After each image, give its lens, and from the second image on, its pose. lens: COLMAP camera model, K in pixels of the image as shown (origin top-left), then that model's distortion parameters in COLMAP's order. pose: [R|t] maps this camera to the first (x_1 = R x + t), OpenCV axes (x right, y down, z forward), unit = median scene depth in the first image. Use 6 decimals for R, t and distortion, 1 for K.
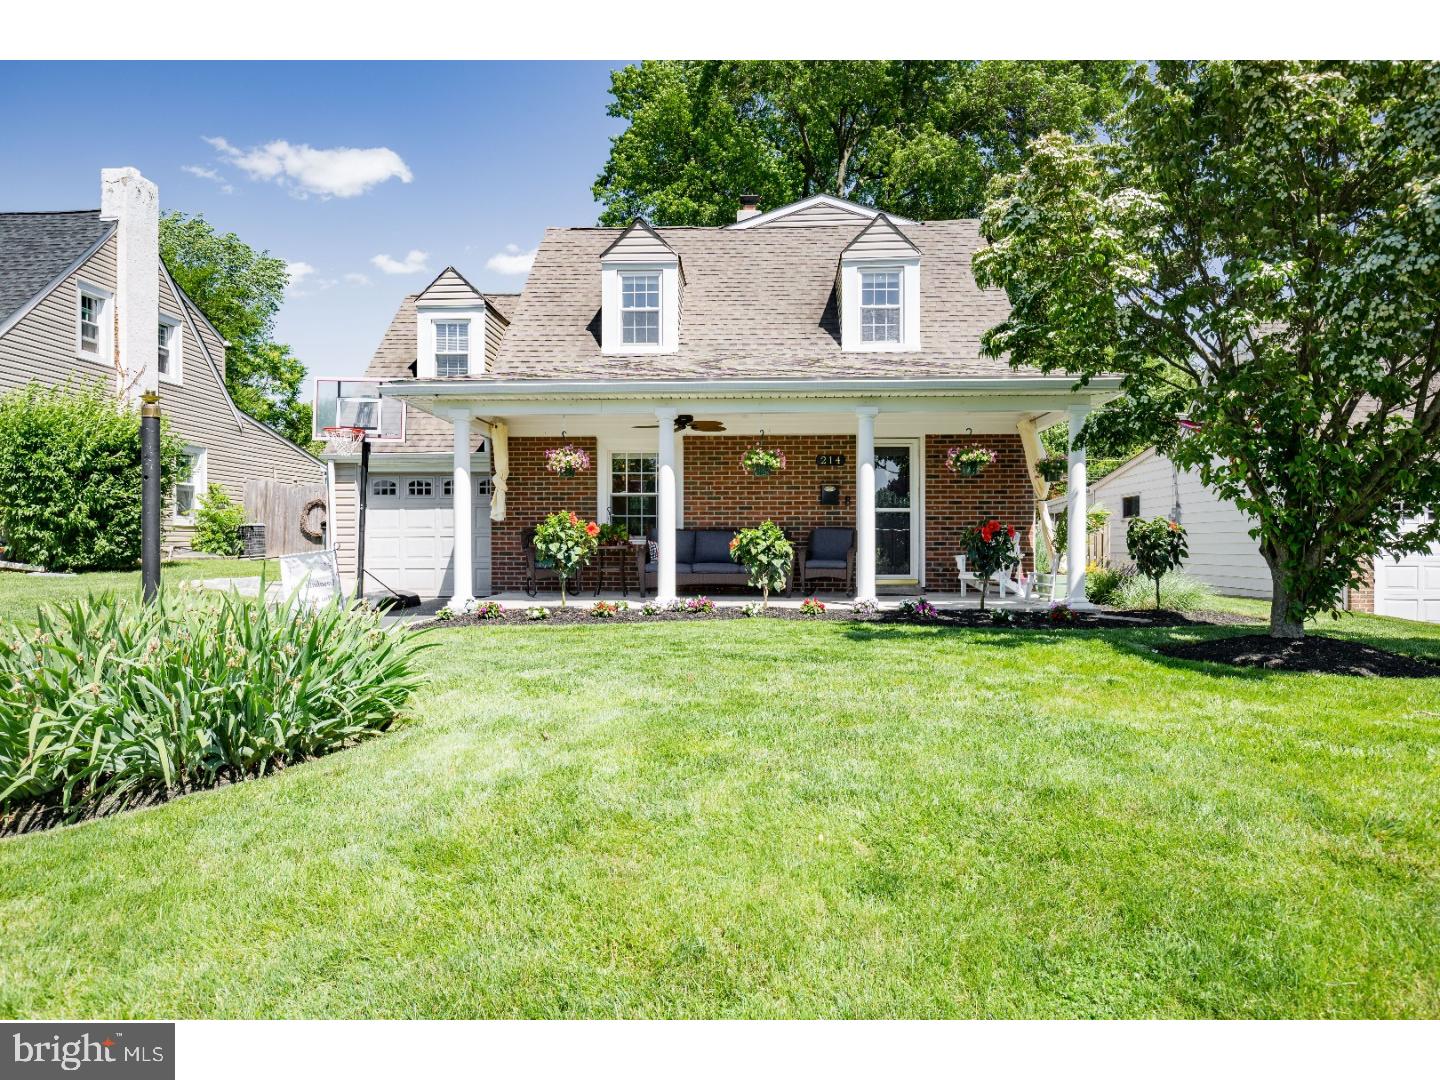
lens RADIAL K [[930.4, 0, 717.8], [0, 930.4, 541.1], [0, 0, 1]] dist [0.007649, 0.001753]
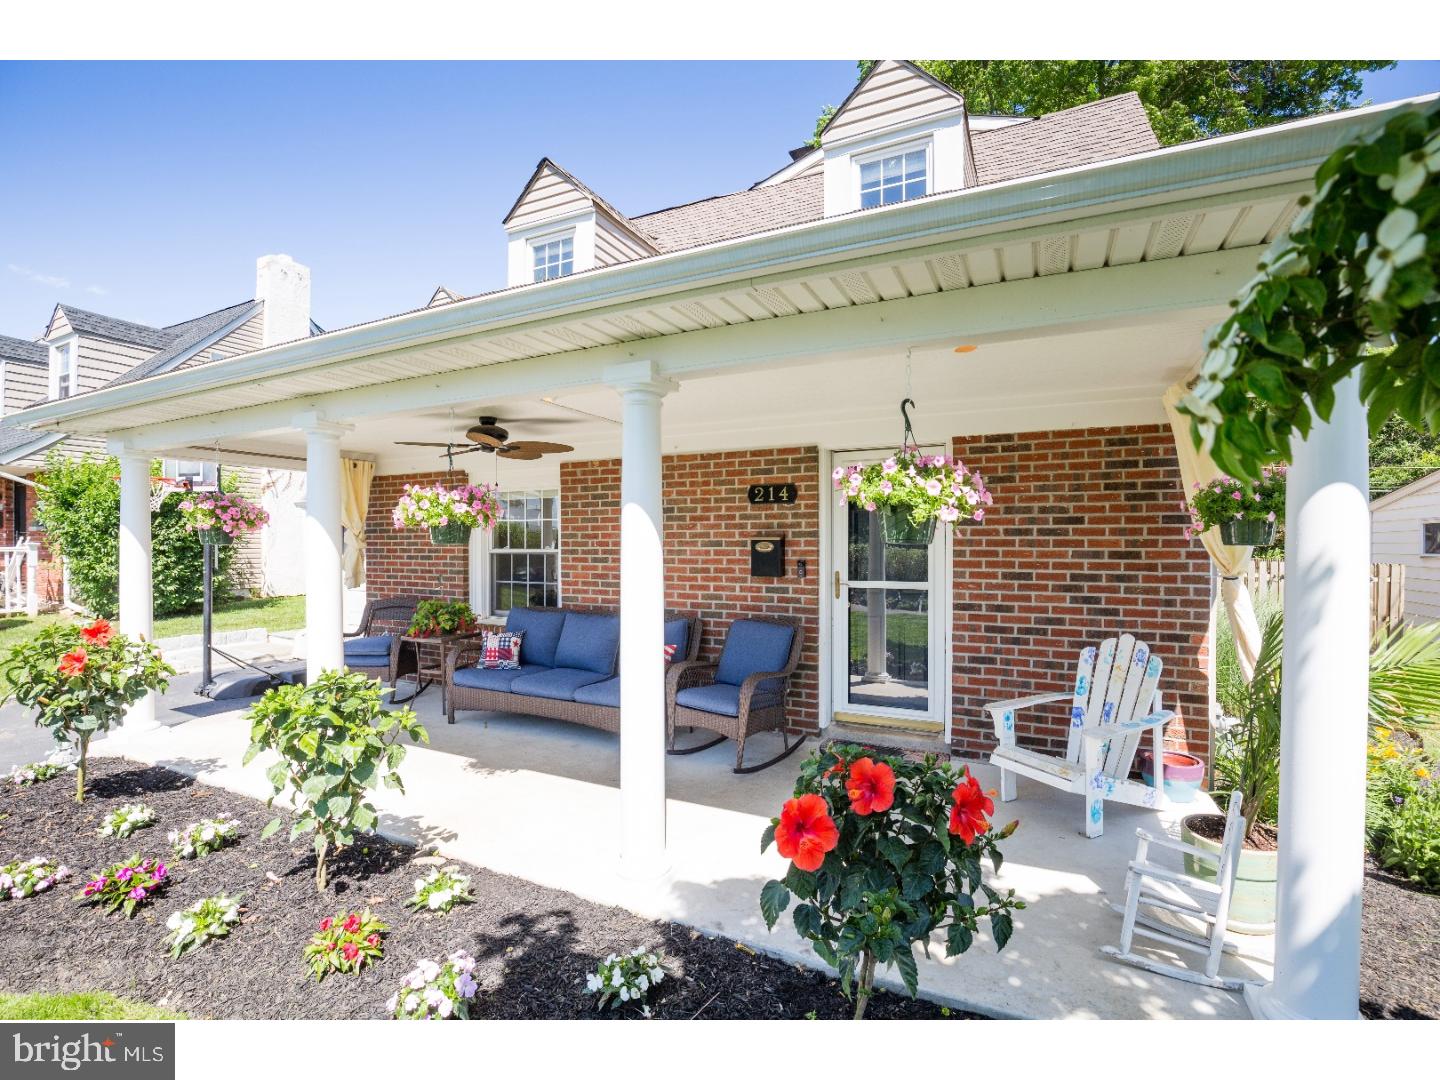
lens RADIAL K [[651.5, 0, 725.1], [0, 651.5, 542.0], [0, 0, 1]] dist [-0.024699, 0.003140]
pose [[0.921853, -0.000035, -0.387539, 0.245283], [0.001237, 0.999995, 0.002850, -0.059780], [0.387538, -0.003107, 0.921849, 0.633404]]
